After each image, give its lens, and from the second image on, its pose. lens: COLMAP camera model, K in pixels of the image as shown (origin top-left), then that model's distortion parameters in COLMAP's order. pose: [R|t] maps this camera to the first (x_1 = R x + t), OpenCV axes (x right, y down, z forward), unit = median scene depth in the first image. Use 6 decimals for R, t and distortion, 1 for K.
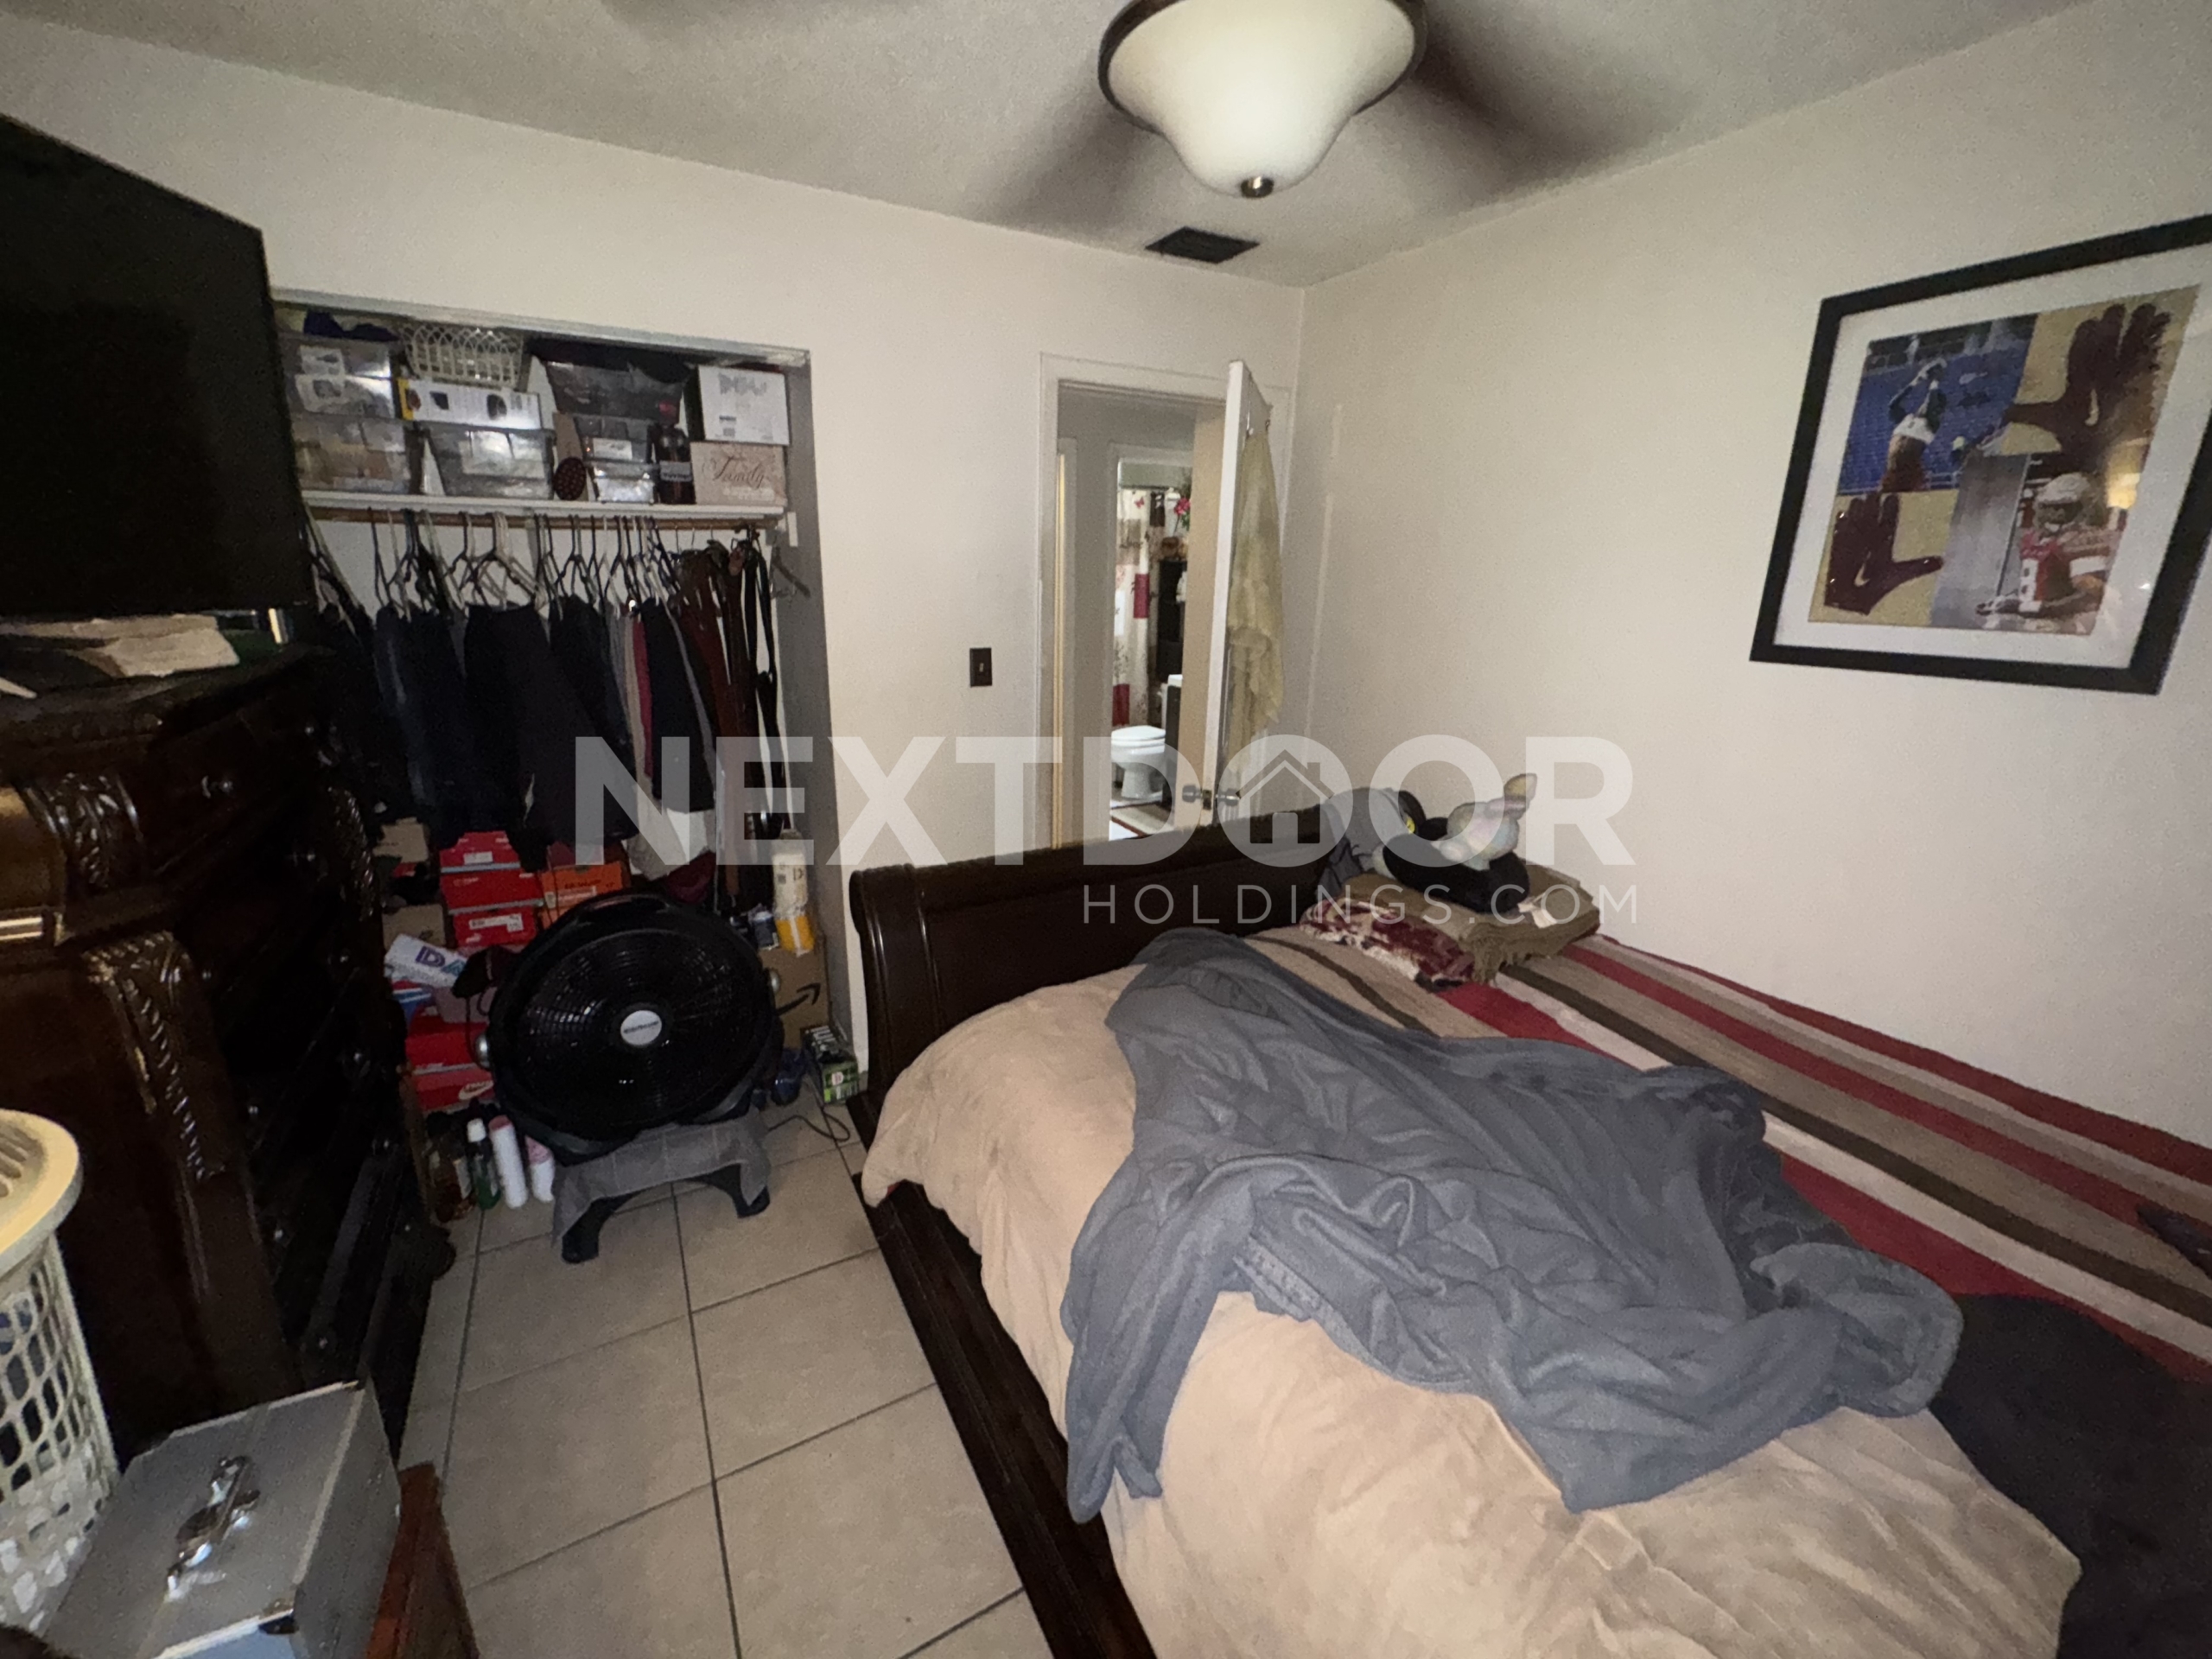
lens RADIAL K [[891.3, 0, 1102.9], [0, 891.3, 821.3], [0, 0, 1]] dist [0.000975, 0.000430]
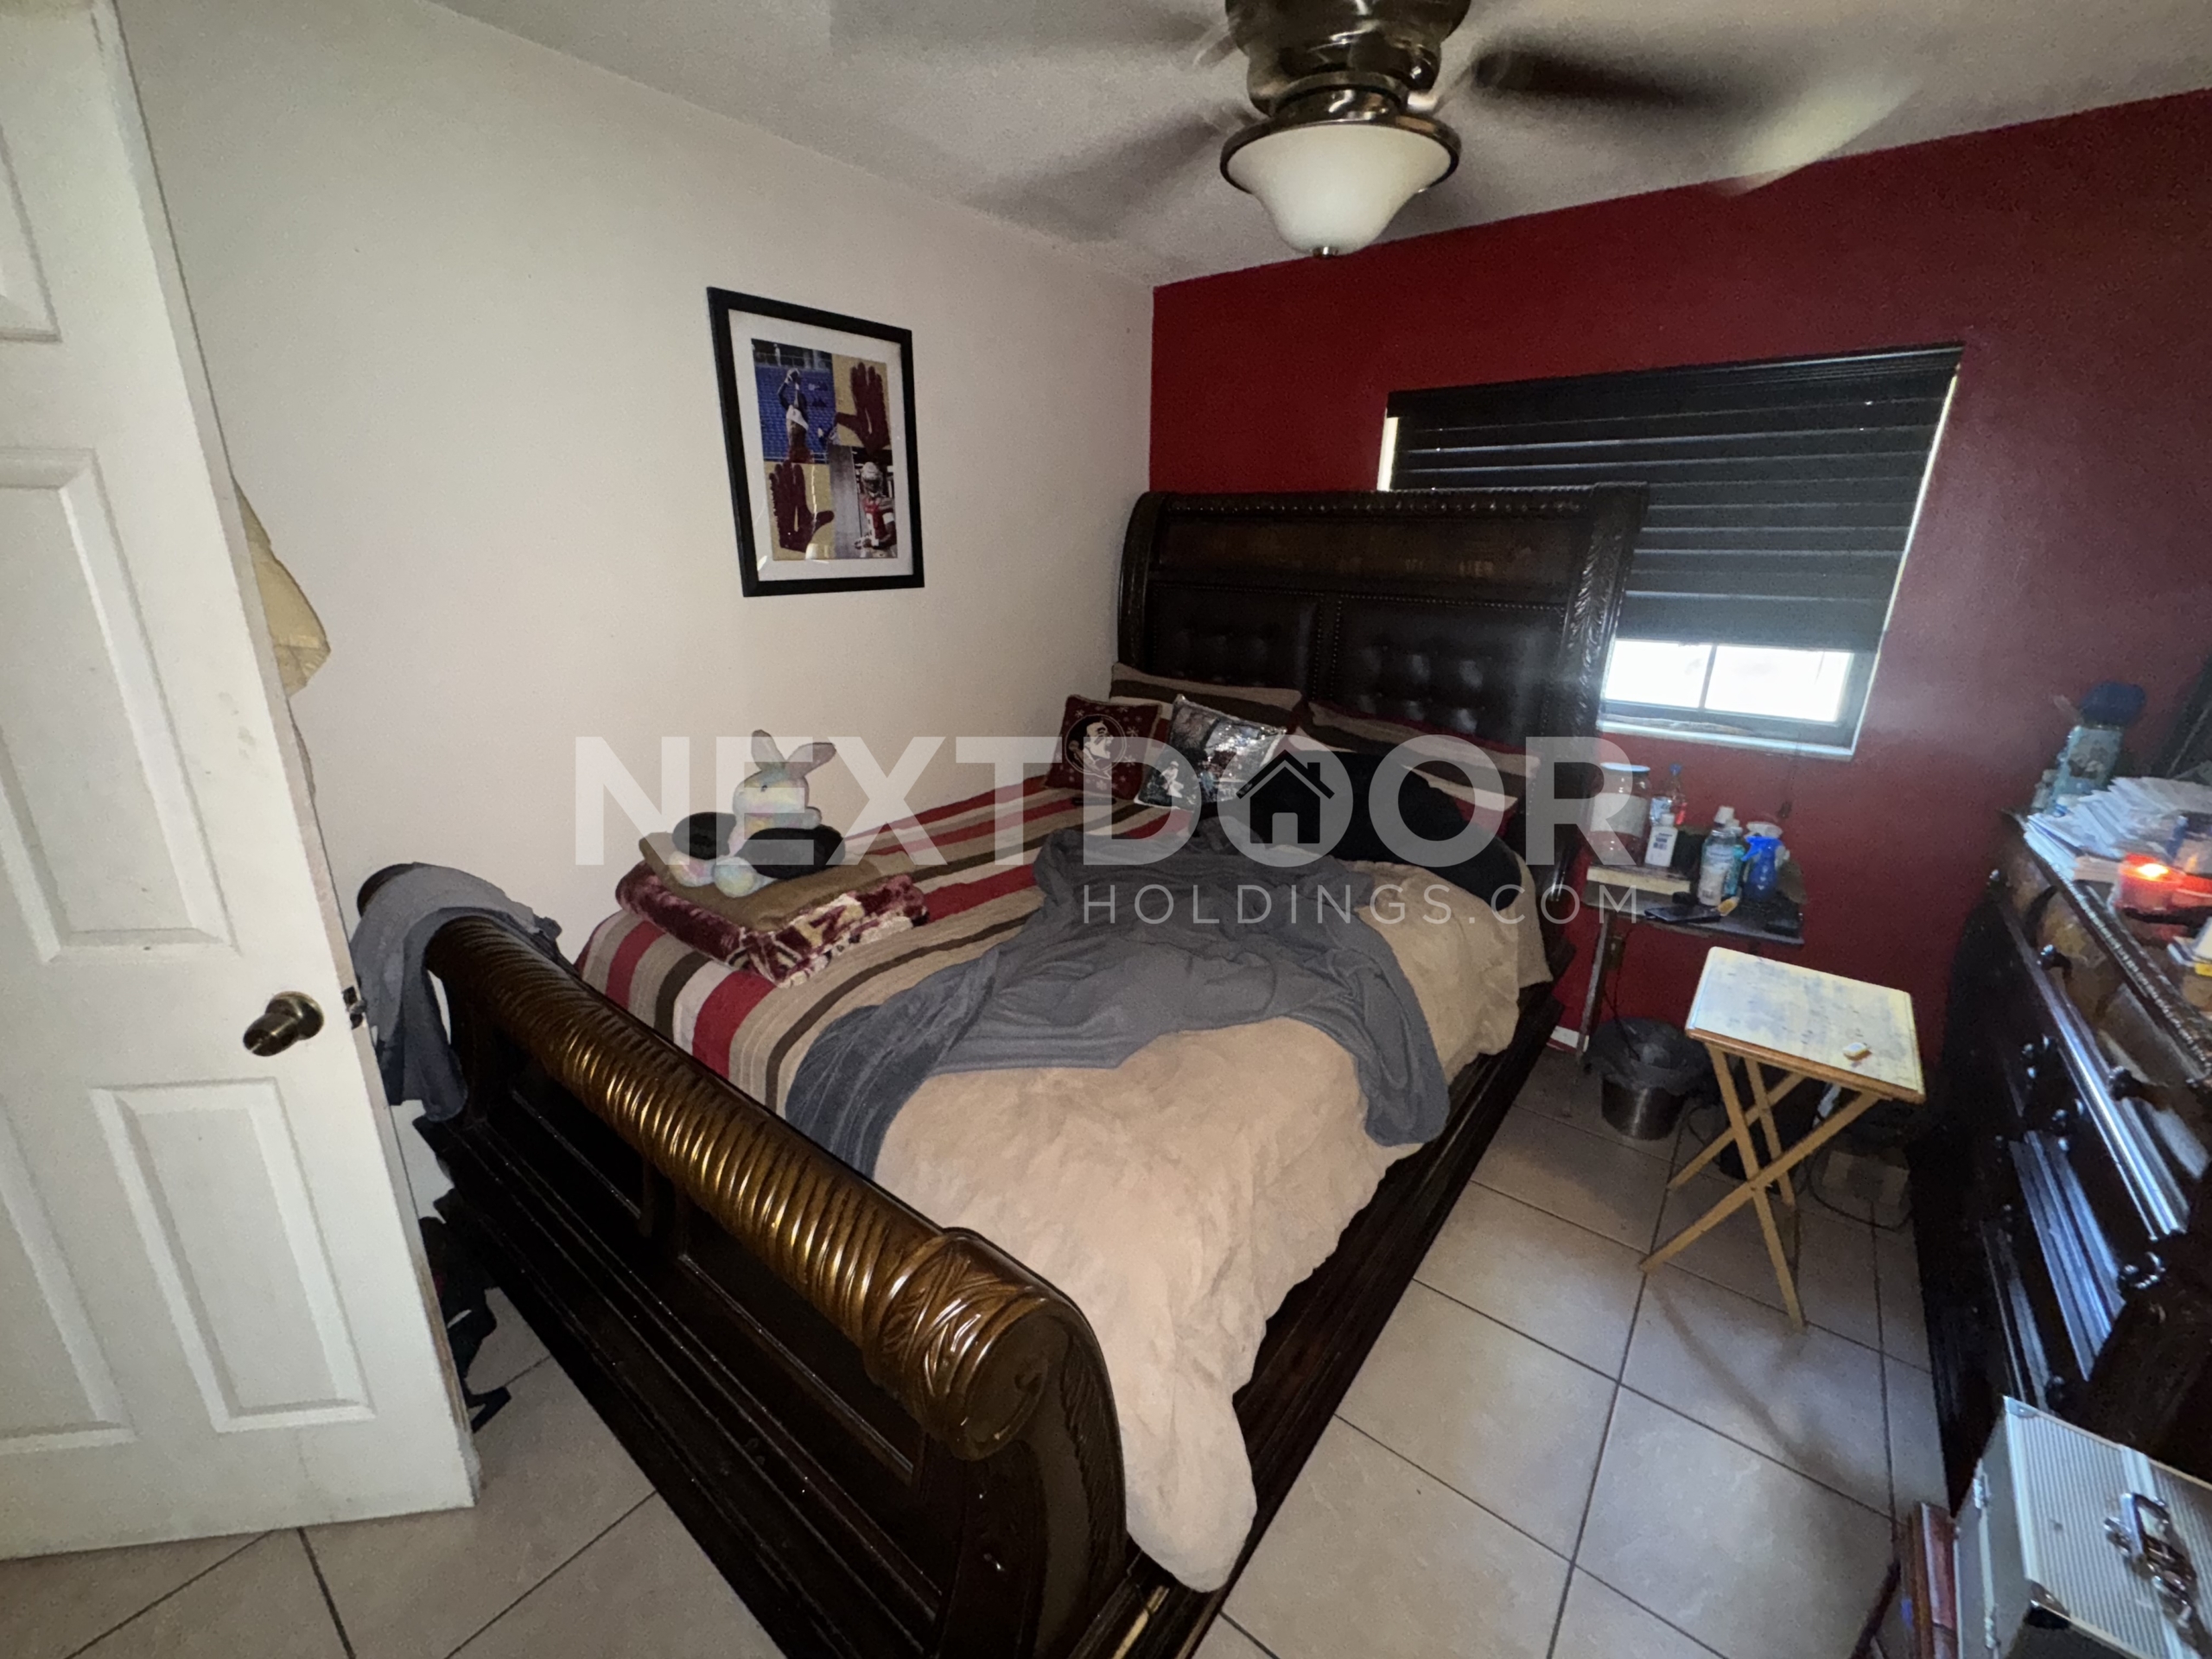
lens RADIAL K [[891.3, 0, 1101.4], [0, 891.3, 824.7], [0, 0, 1]] dist [0.000975, 0.000430]
pose [[-0.380633, -0.309498, 0.871395, -0.691327], [0.235614, 0.878768, 0.415034, -0.351074], [-0.894206, 0.363288, -0.261567, 1.187521]]
